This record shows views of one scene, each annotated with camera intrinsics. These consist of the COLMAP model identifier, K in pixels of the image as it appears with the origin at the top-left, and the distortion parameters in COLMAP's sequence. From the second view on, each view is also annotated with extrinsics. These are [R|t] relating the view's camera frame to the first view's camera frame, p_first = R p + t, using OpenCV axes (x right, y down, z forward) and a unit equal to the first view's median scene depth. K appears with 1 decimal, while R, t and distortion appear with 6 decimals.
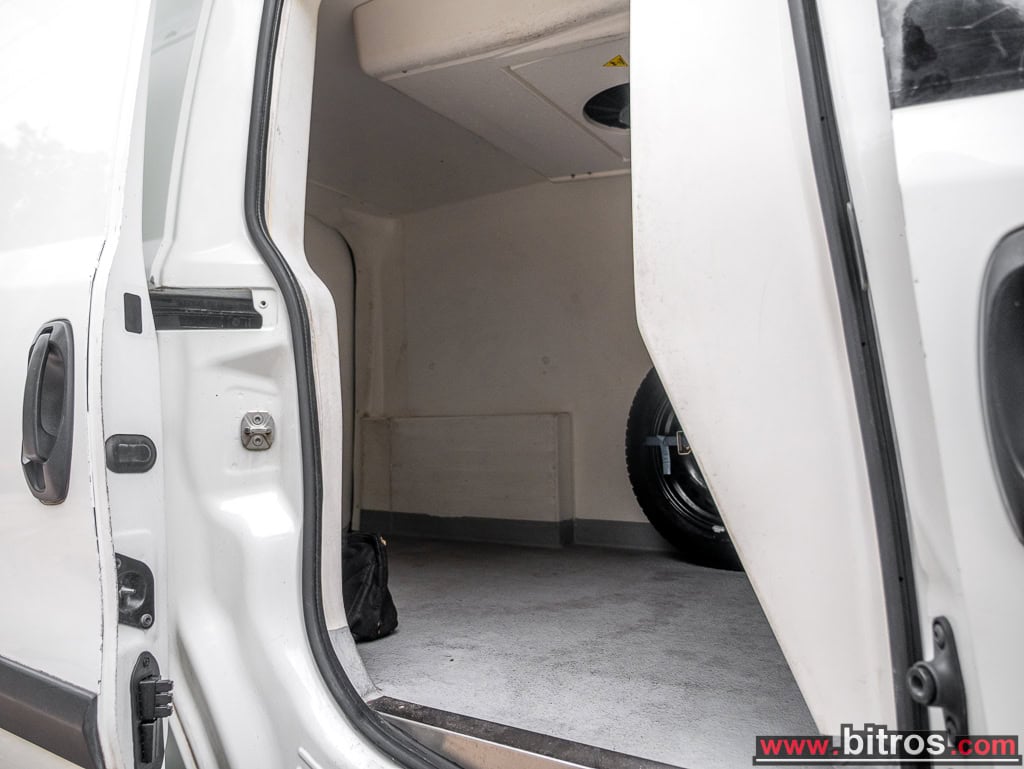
lens RADIAL K [[733.7, 0, 512.0], [0, 733.7, 384.5], [0, 0, 1]] dist [-0.009265, 0.000913]
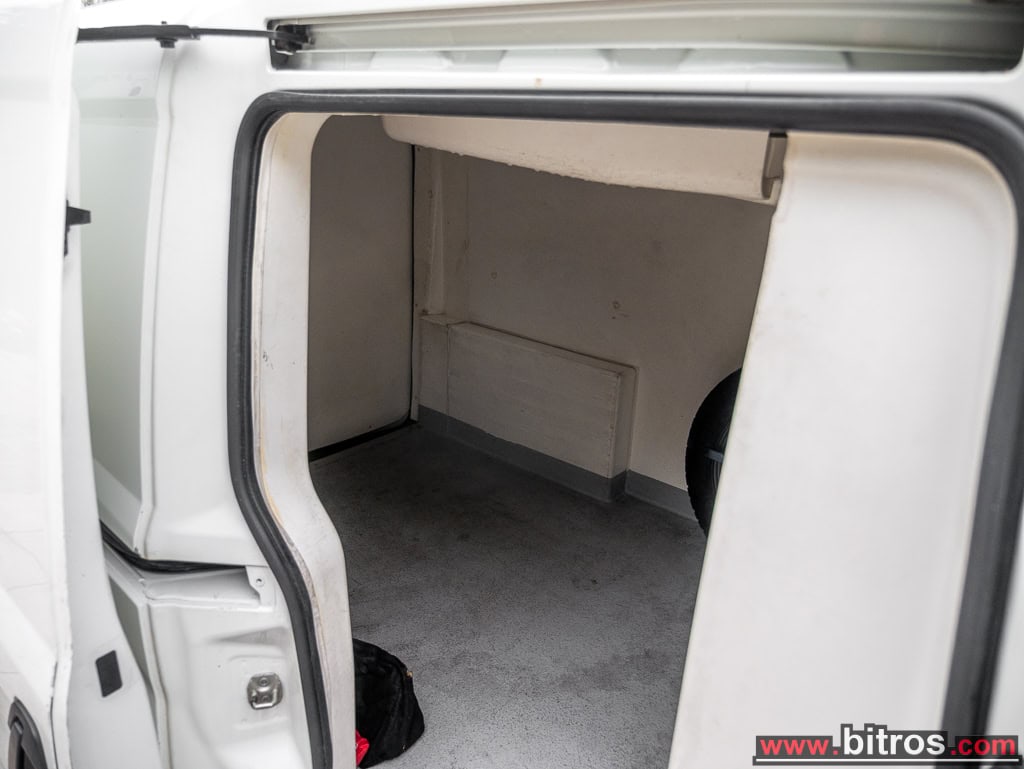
lens RADIAL K [[723.6, 0, 509.8], [0, 723.6, 389.2], [0, 0, 1]] dist [-0.029345, 0.003578]
pose [[0.991399, 0.092372, -0.092715, 0.008720], [-0.049828, 0.921468, 0.385244, -0.288826], [0.121020, -0.377311, 0.918145, 0.139484]]
